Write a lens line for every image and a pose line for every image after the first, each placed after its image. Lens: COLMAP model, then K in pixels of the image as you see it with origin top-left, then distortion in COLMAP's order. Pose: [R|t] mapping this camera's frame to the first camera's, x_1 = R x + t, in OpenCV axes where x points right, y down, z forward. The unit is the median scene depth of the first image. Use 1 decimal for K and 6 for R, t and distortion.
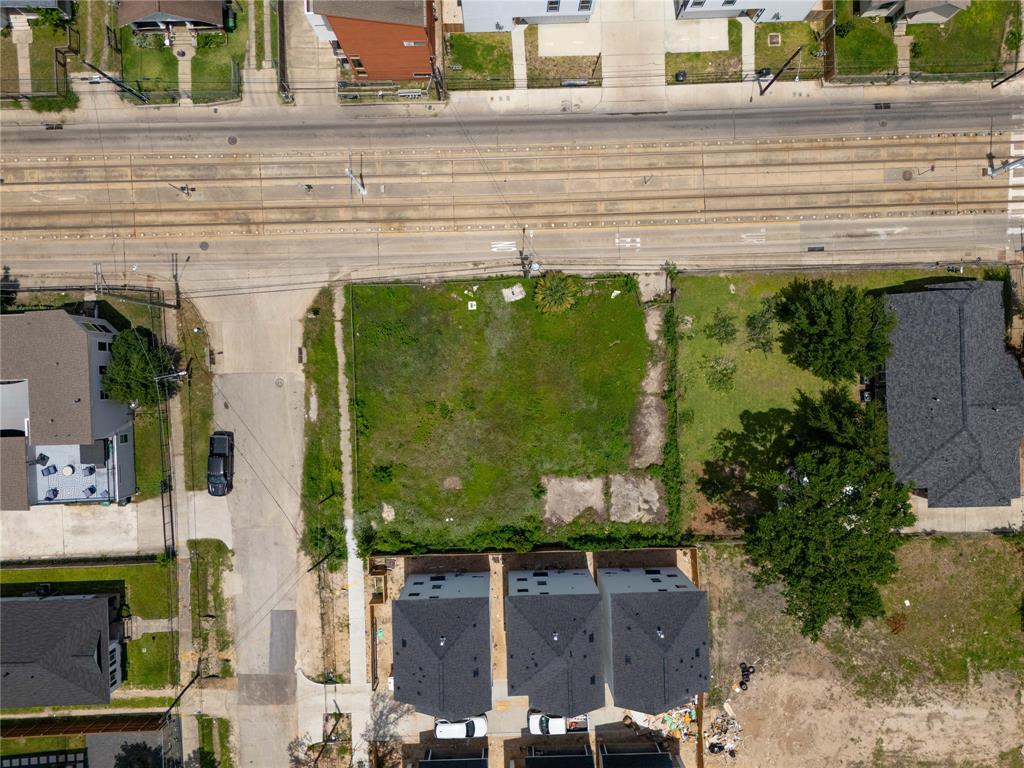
lens RADIAL K [[756.7, 0, 514.1], [0, 756.7, 379.3], [0, 0, 1]] dist [0.098236, -0.113291]
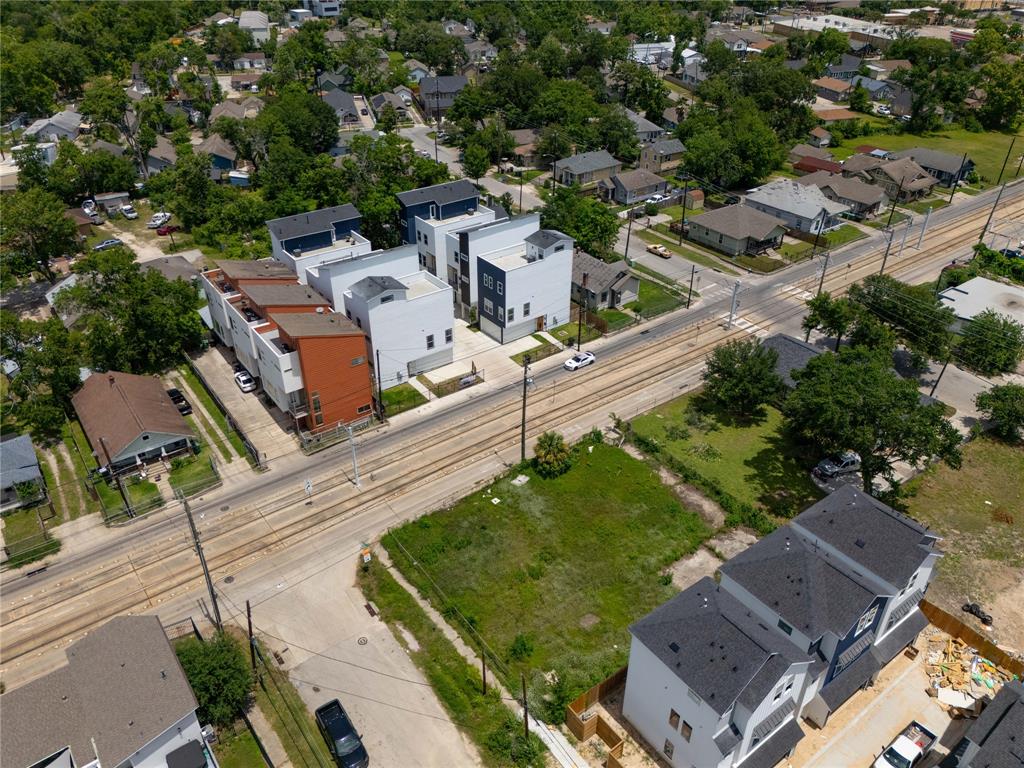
lens RADIAL K [[756.7, 0, 514.1], [0, 756.7, 379.3], [0, 0, 1]] dist [0.098236, -0.113291]
pose [[0.816557, -0.310493, 0.486650, -0.500566], [0.577218, 0.428435, -0.695171, 0.587026], [0.007348, 0.848550, 0.529064, 0.284514]]
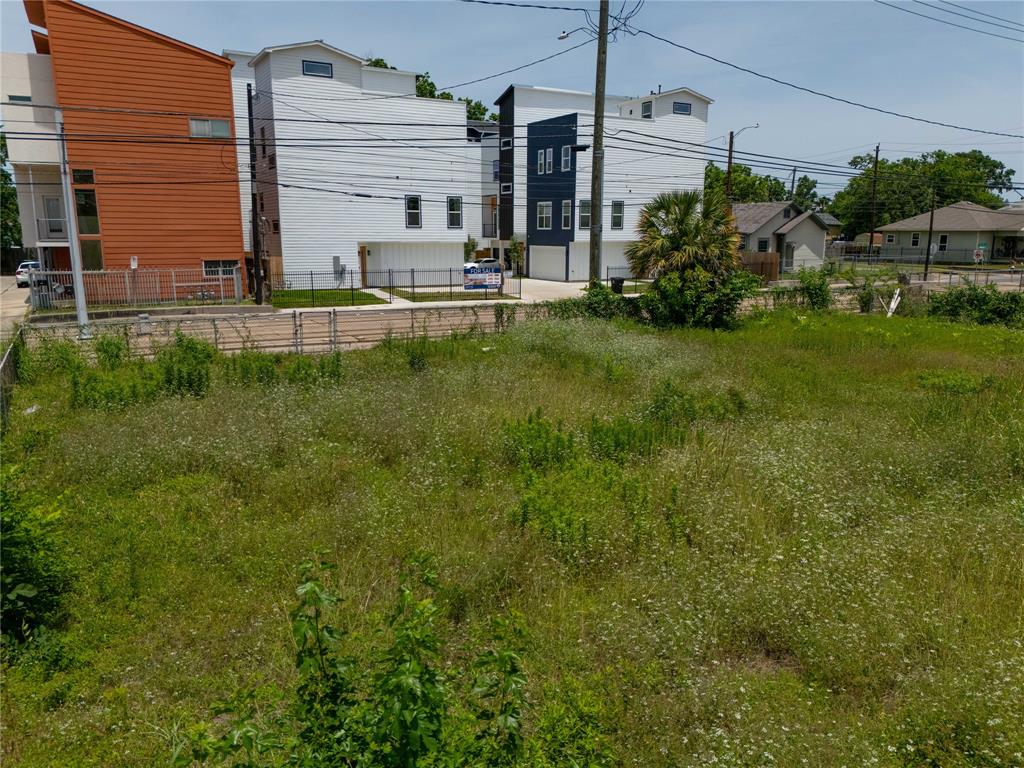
lens RADIAL K [[756.7, 0, 514.1], [0, 756.7, 379.3], [0, 0, 1]] dist [0.098236, -0.113291]
pose [[0.884715, -0.095640, 0.456215, -0.184145], [0.466073, 0.165932, -0.869047, 0.170685], [0.007416, 0.981488, 0.191378, 0.948630]]
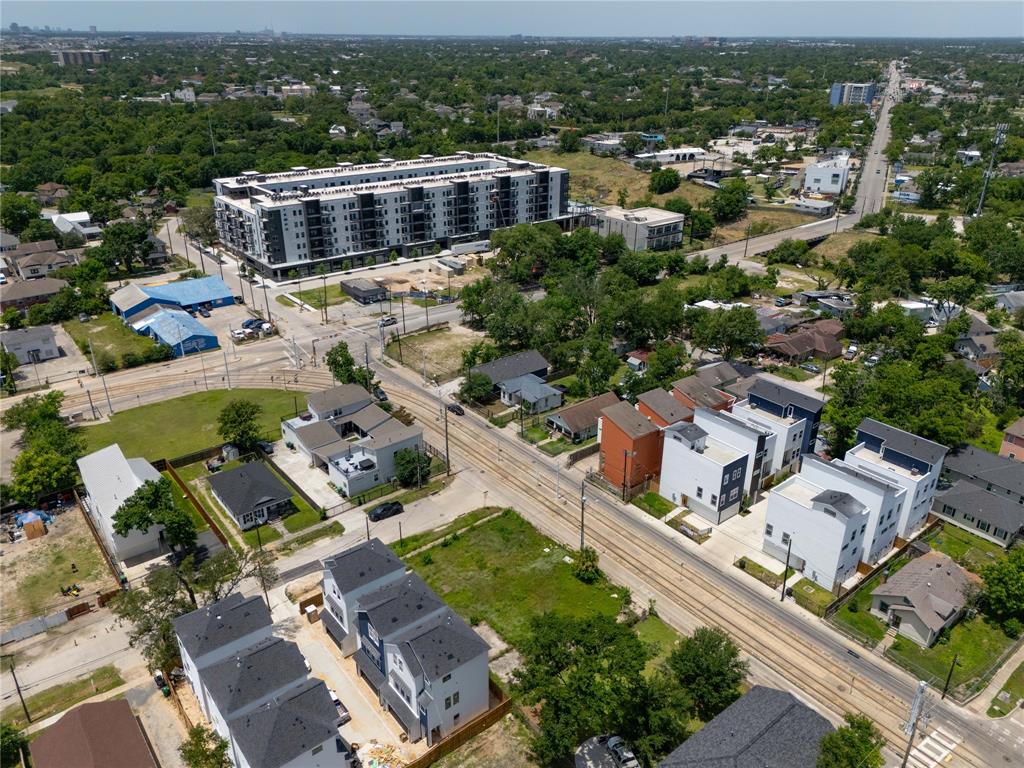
lens RADIAL K [[756.7, 0, 514.1], [0, 756.7, 379.3], [0, 0, 1]] dist [0.098236, -0.113291]
pose [[0.602550, 0.322312, -0.730102, 0.959249], [-0.798054, 0.235723, -0.554568, 0.763579], [-0.006642, 0.916815, 0.399257, 0.023579]]
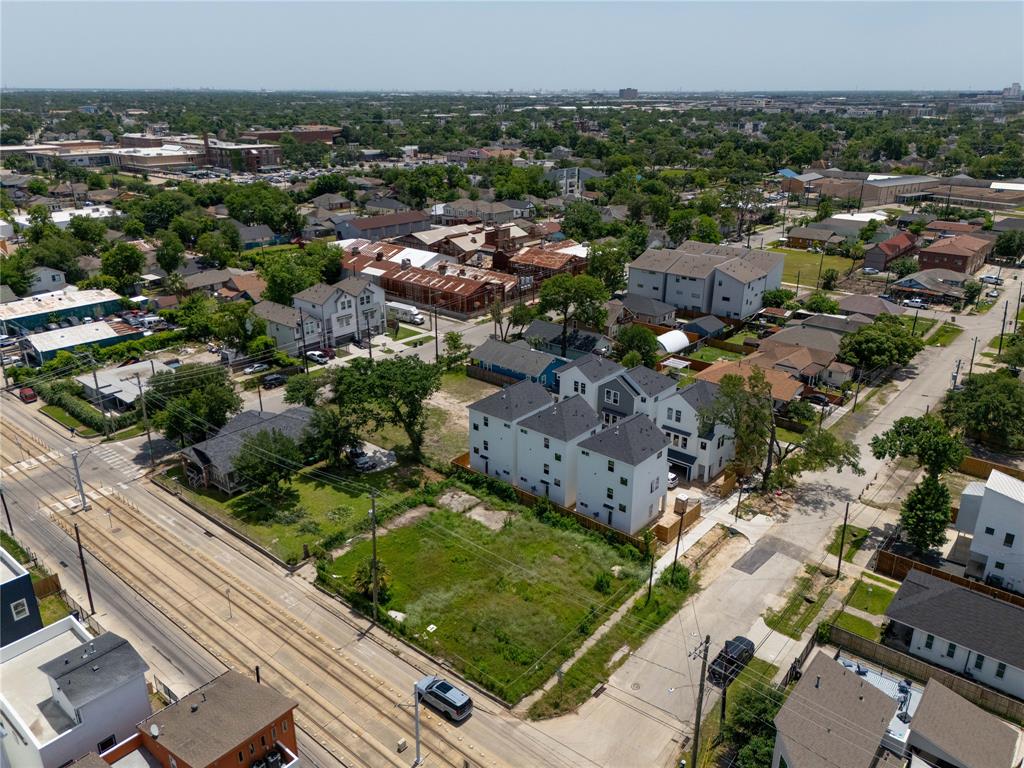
lens RADIAL K [[756.7, 0, 514.1], [0, 756.7, 379.3], [0, 0, 1]] dist [0.098236, -0.113291]
pose [[-0.746957, -0.249853, 0.616140, -0.678124], [0.664837, -0.271142, 0.696042, -0.640262], [-0.006847, 0.929546, 0.368643, 0.314756]]
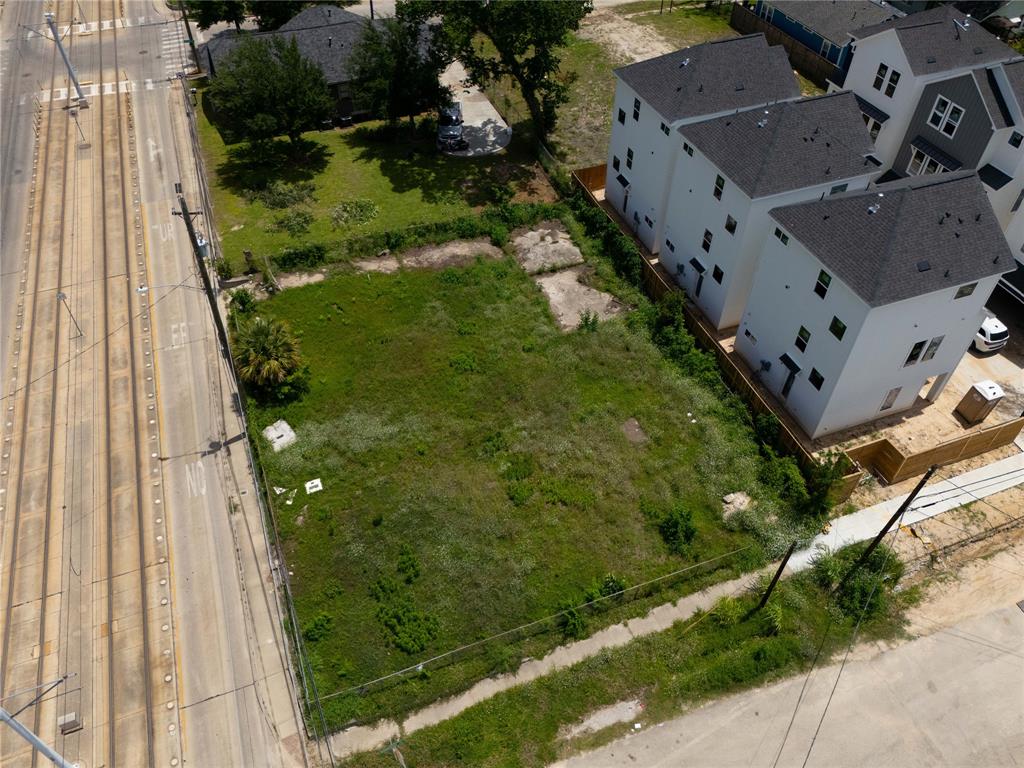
lens RADIAL K [[753.5, 0, 512.0], [0, 753.5, 384.0], [0, 0, 1]] dist [0.068692, -0.066913]
pose [[-0.328414, -0.685843, 0.649433, -0.395771], [0.944530, -0.236620, 0.227758, -0.070065], [-0.002538, 0.688208, 0.725509, 0.561044]]
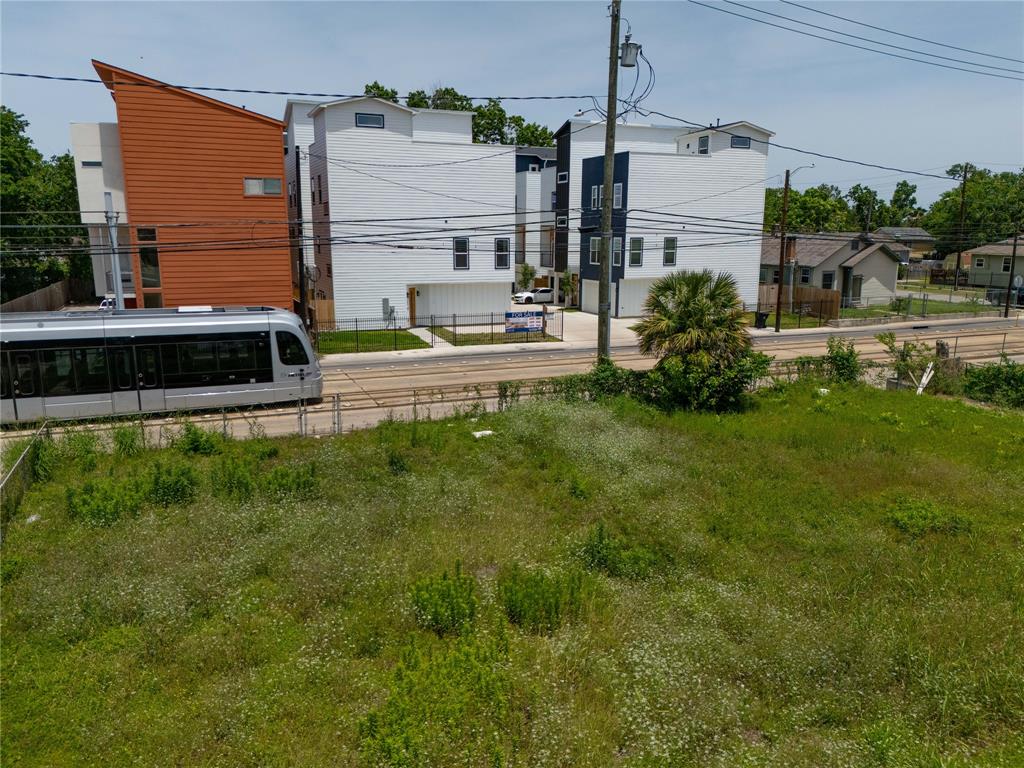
lens RADIAL K [[756.7, 0, 514.1], [0, 756.7, 379.3], [0, 0, 1]] dist [0.098236, -0.113291]
pose [[0.931652, -0.076430, 0.355222, -0.151498], [0.363268, 0.174938, -0.915114, 0.185806], [0.007800, 0.981608, 0.190746, 0.913815]]
